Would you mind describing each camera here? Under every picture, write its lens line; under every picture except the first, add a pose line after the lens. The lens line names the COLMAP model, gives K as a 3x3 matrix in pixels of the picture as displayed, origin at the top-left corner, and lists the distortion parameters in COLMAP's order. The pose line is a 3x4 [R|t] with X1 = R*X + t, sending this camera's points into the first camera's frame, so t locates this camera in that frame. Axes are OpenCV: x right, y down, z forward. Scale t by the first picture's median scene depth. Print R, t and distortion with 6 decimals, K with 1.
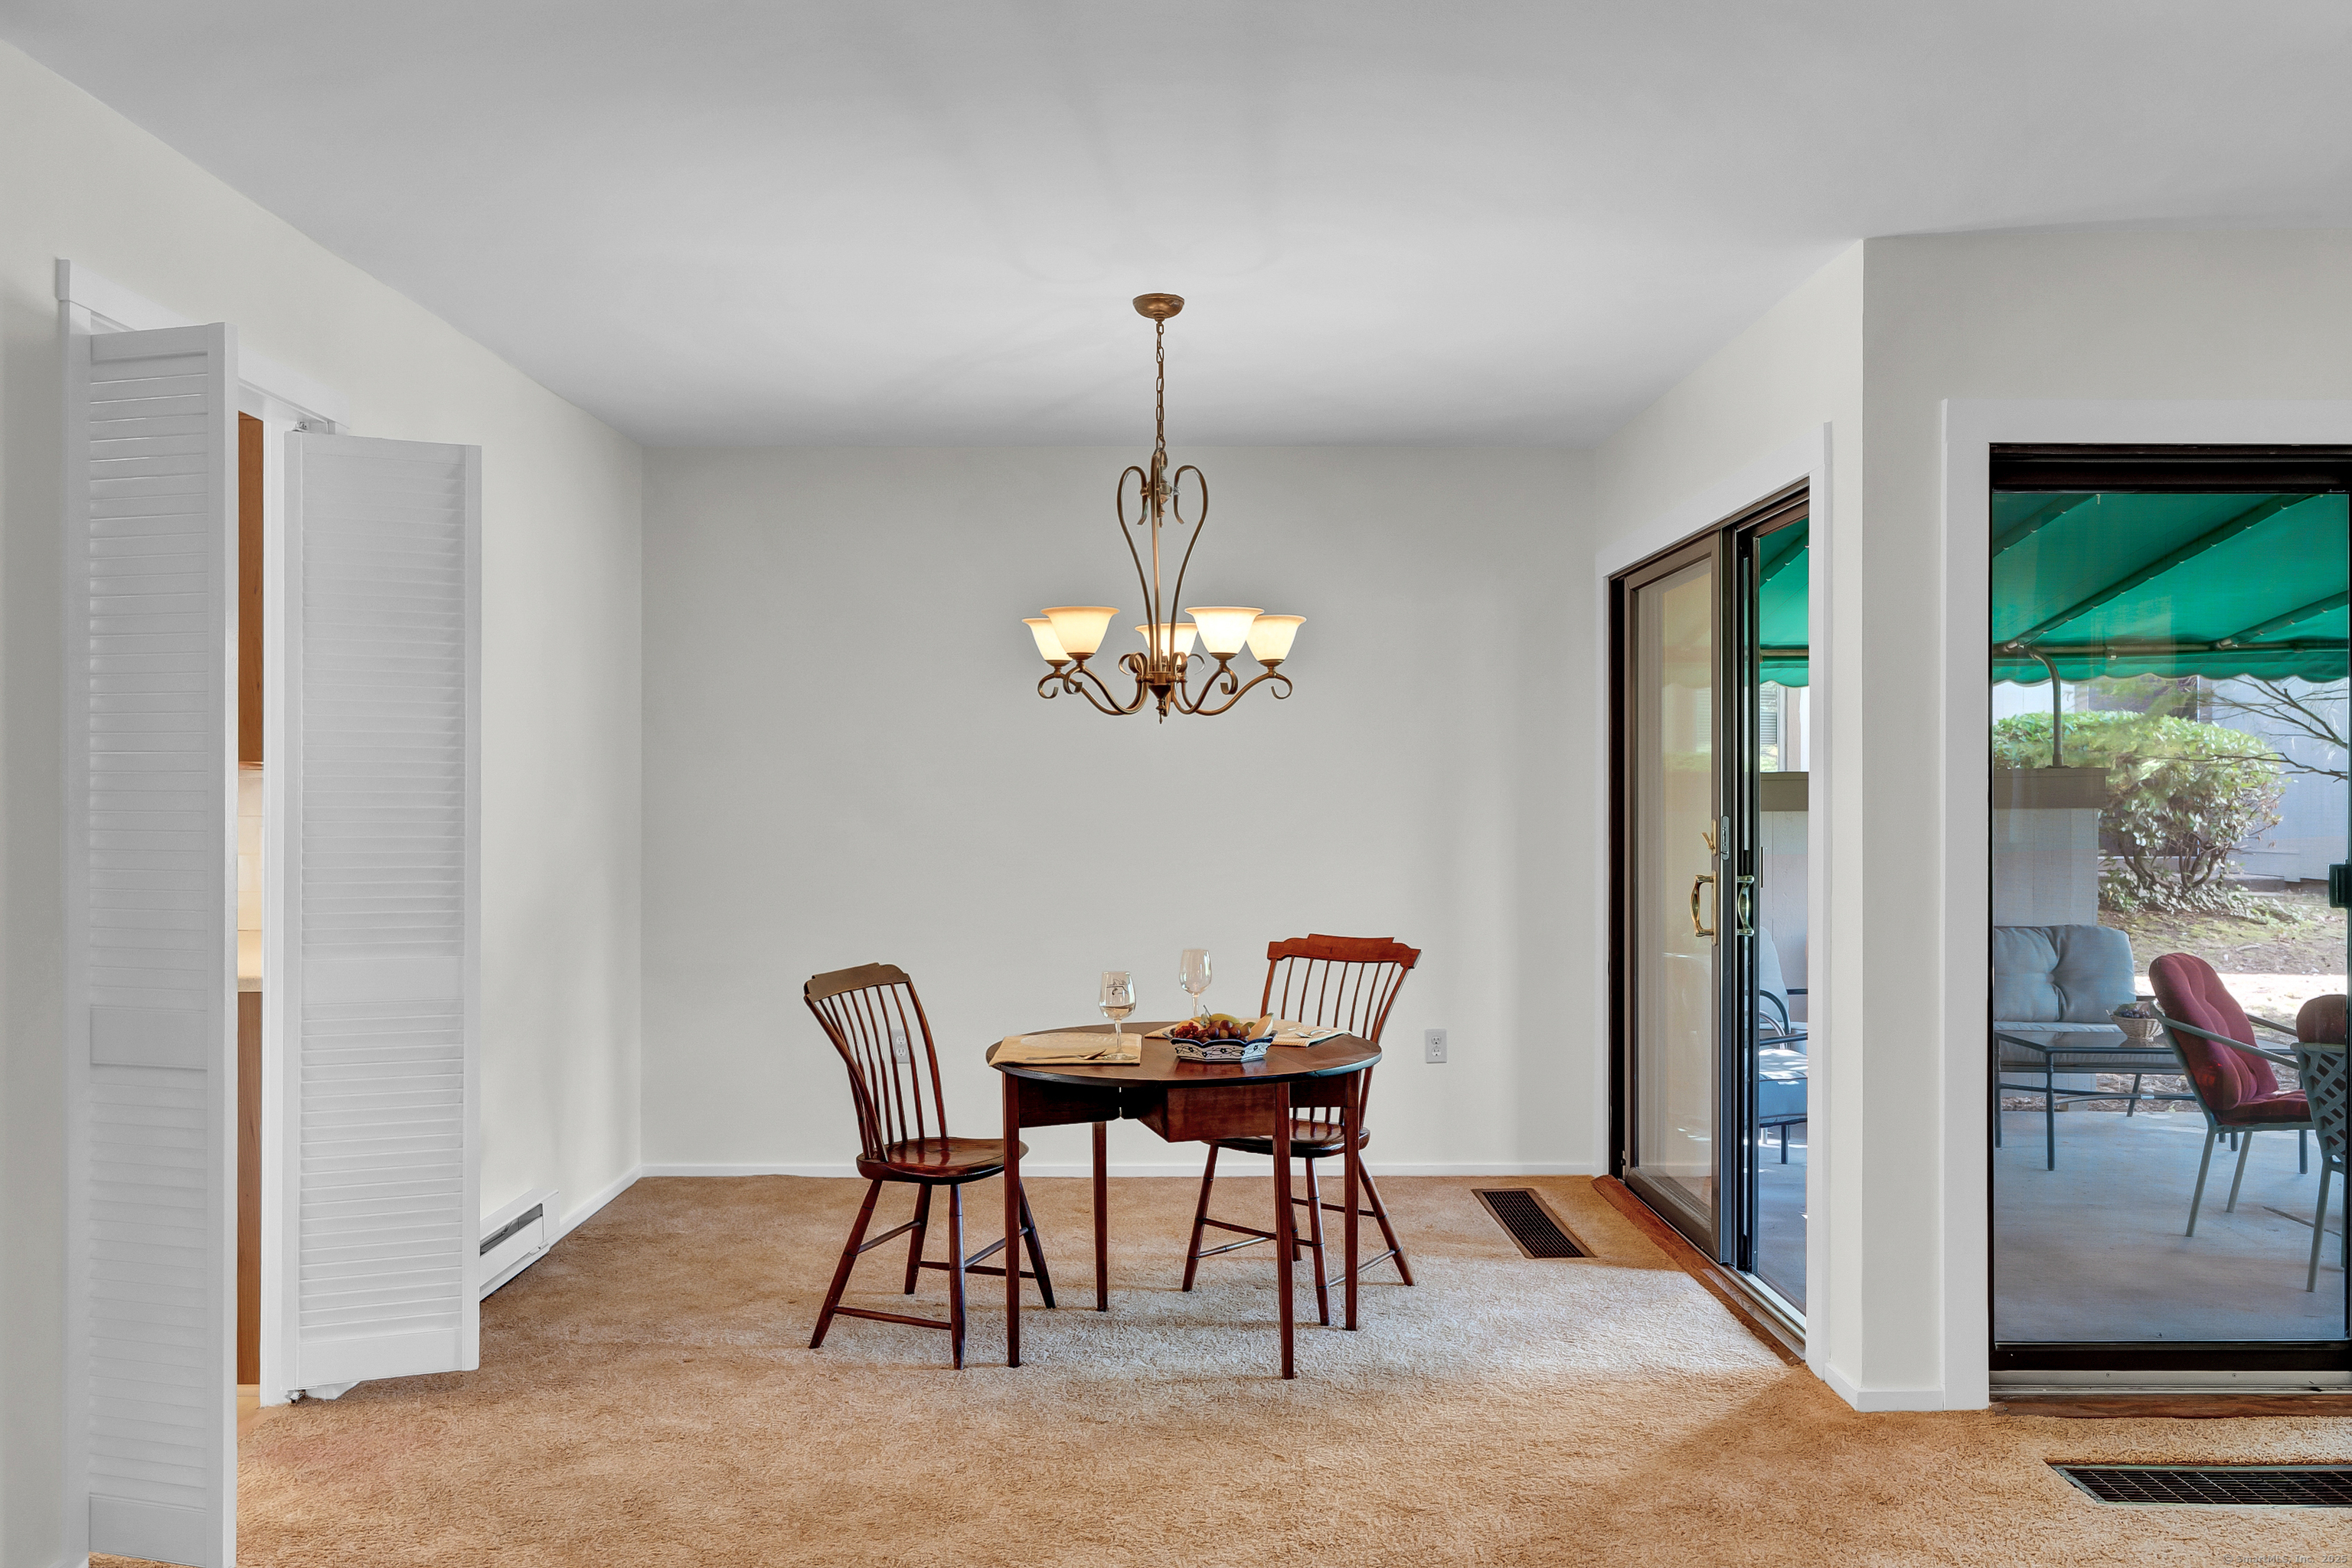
lens RADIAL K [[1677.9, 0, 1179.6], [0, 1677.9, 794.2], [0, 0, 1]] dist [-0.002572, 0.001975]
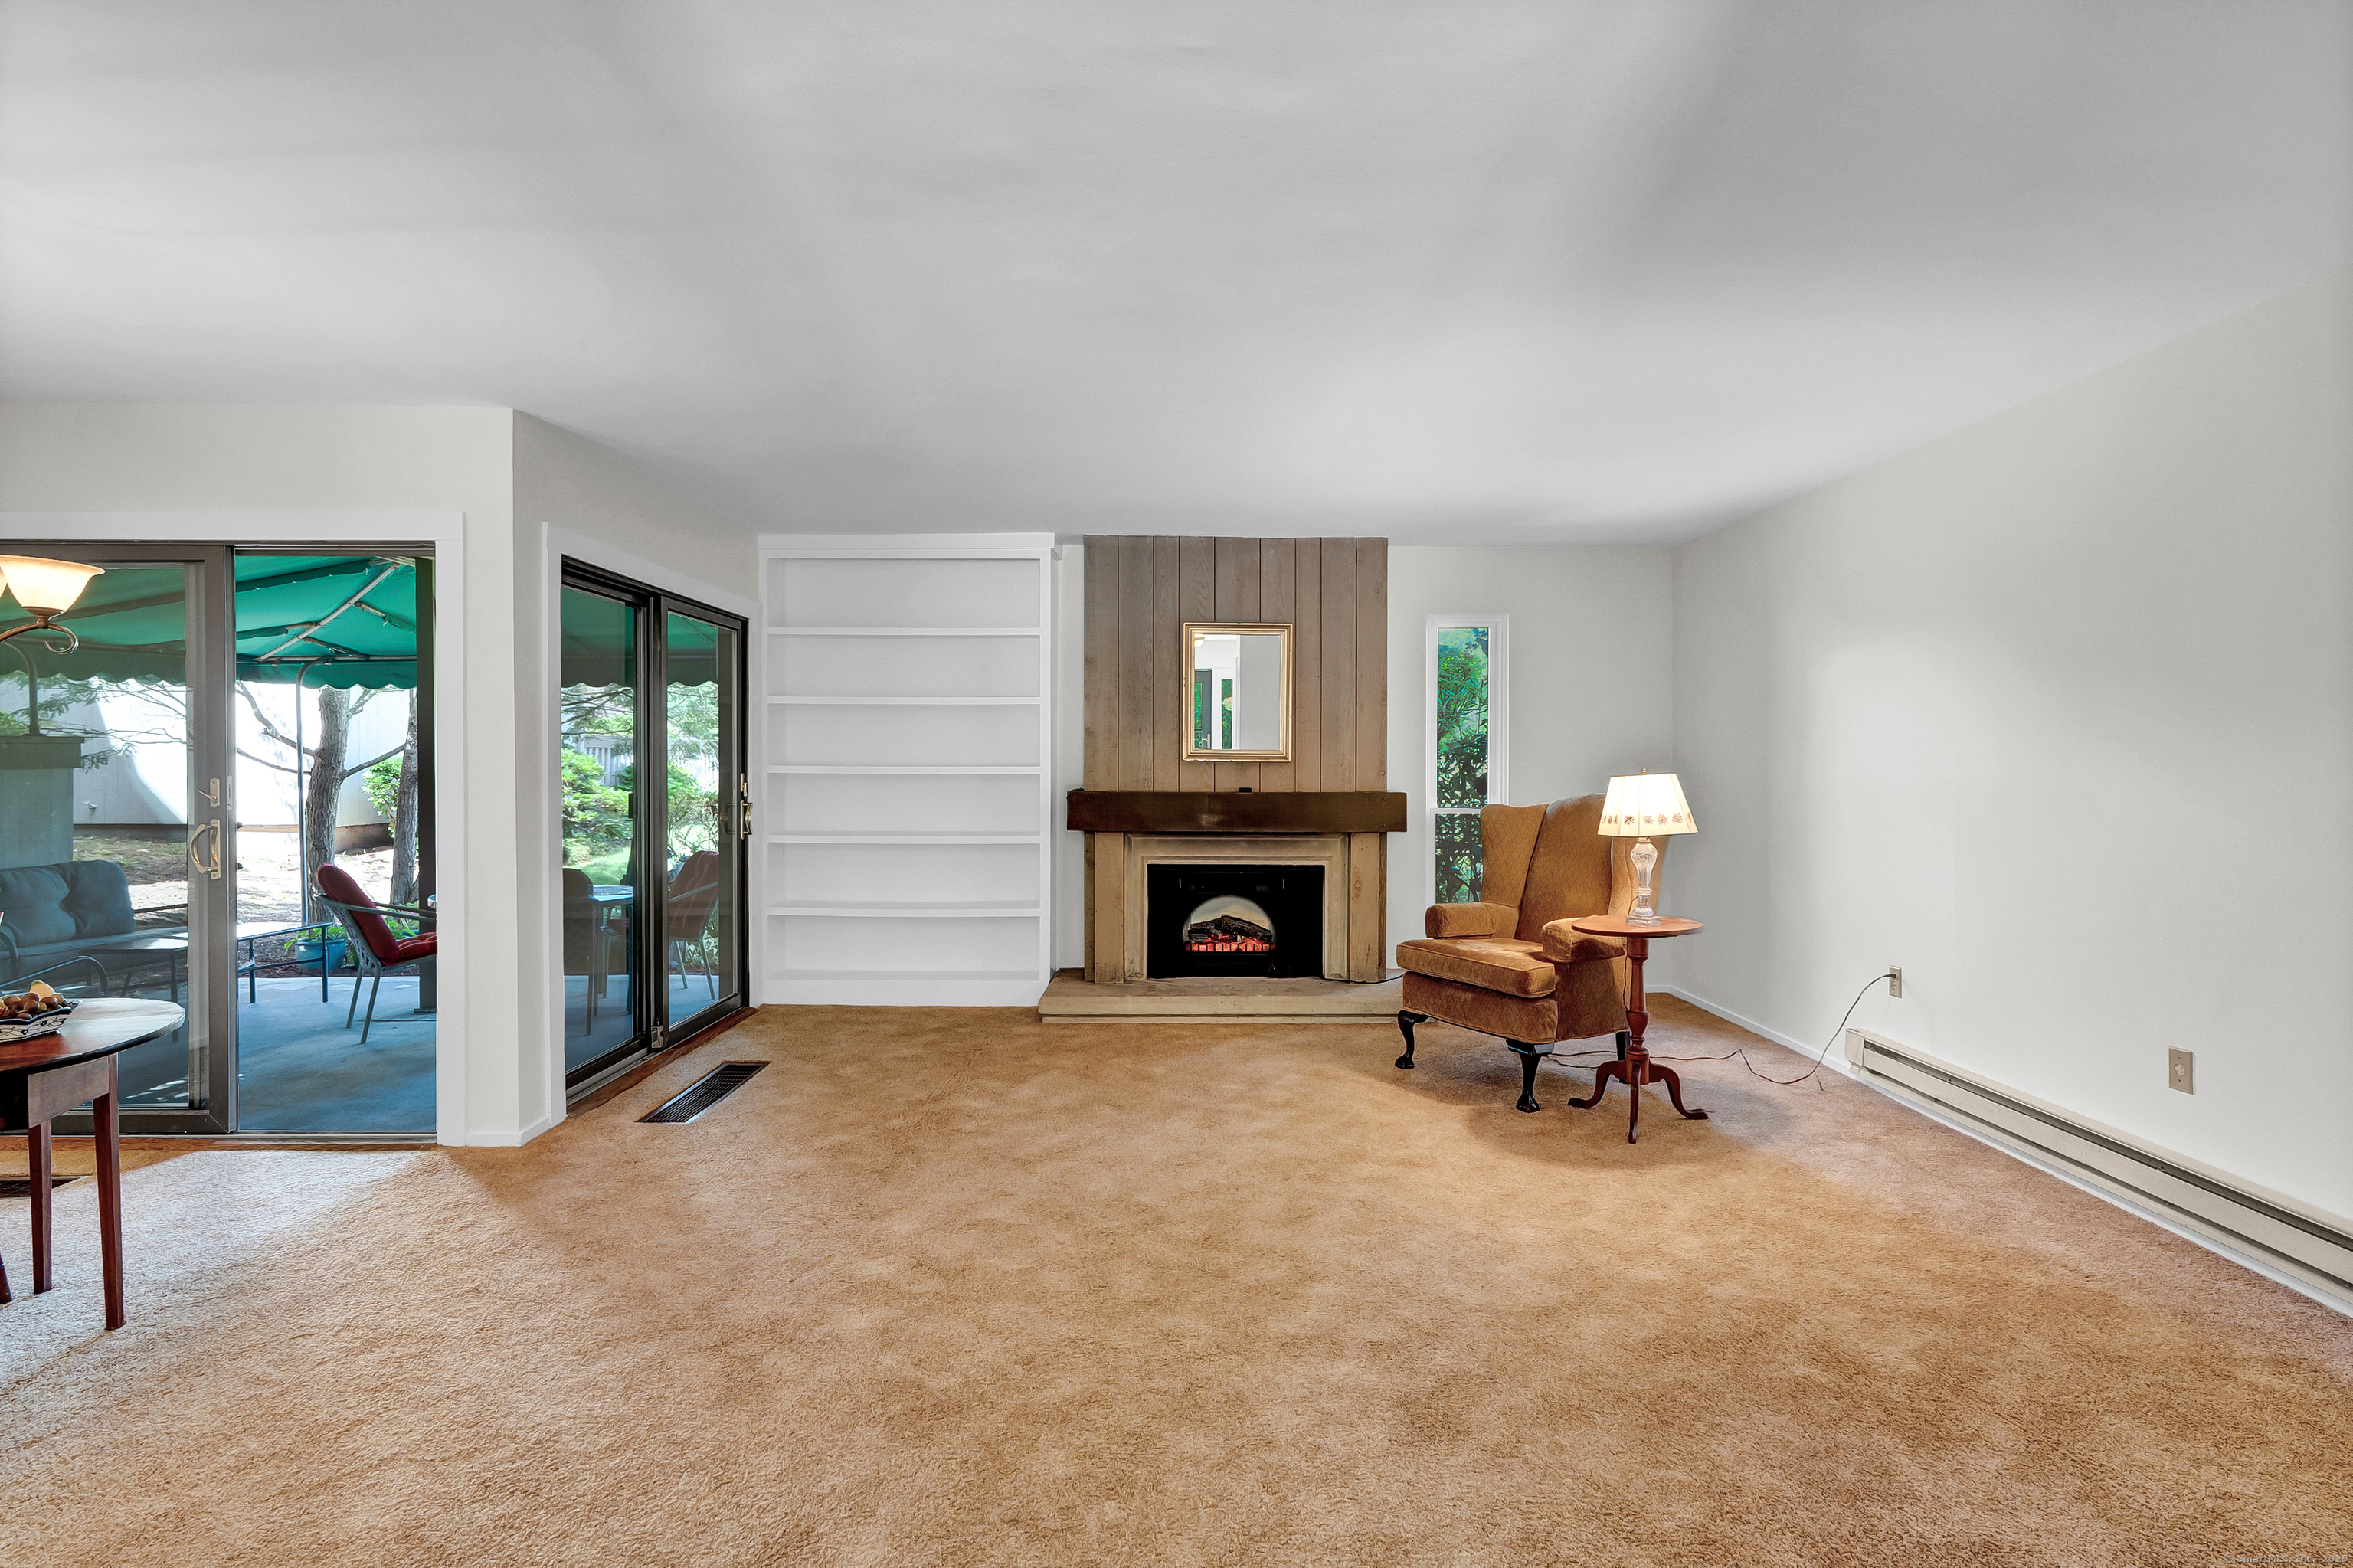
lens RADIAL K [[1117.2, 0, 1179.3], [0, 1117.2, 776.8], [0, 0, 1]] dist [-0.003298, 0.000789]
pose [[-0.001069, -0.011562, 0.999933, -0.597076], [-0.005484, 0.999918, 0.011556, 0.000352], [-0.999984, -0.005471, -0.001132, 0.343454]]
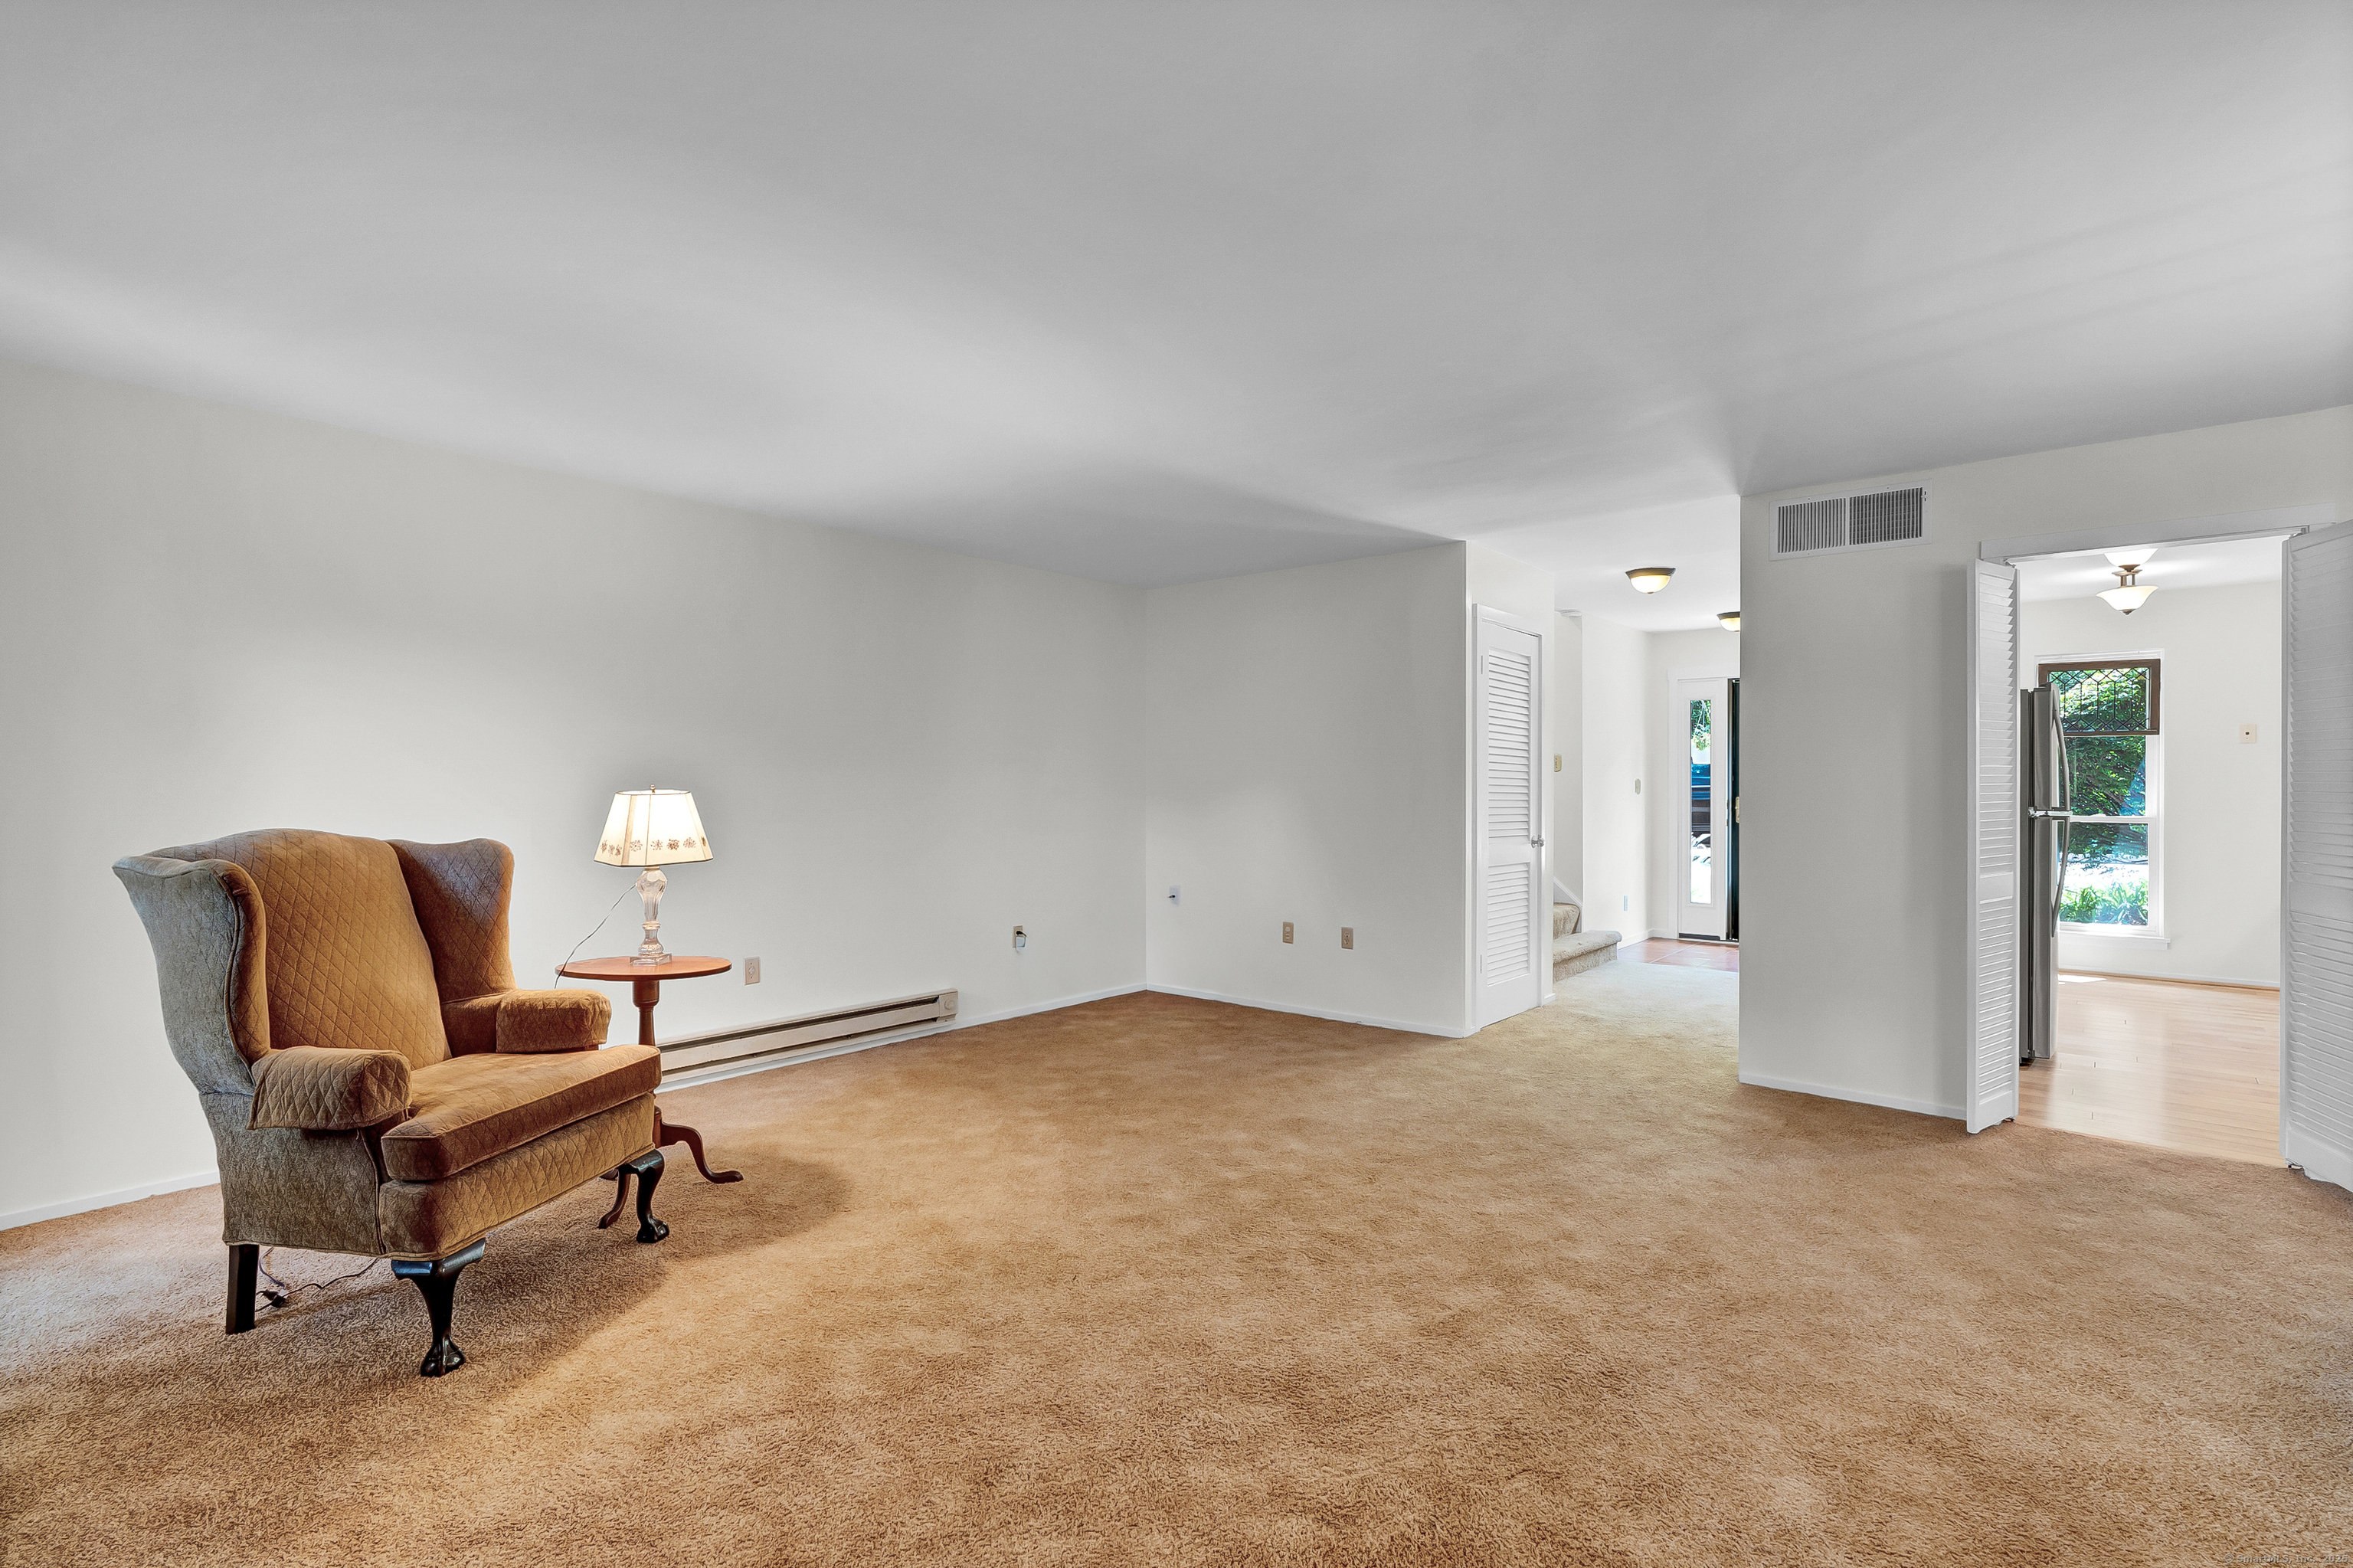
lens RADIAL K [[1091.1, 0, 1182.2], [0, 1091.1, 778.5], [0, 0, 1]] dist [-0.004836, 0.001213]
pose [[-0.646893, -0.001236, -0.762580, 0.837078], [0.004988, 0.999970, -0.005852, 0.004485], [0.762564, -0.007589, -0.646868, 0.813990]]
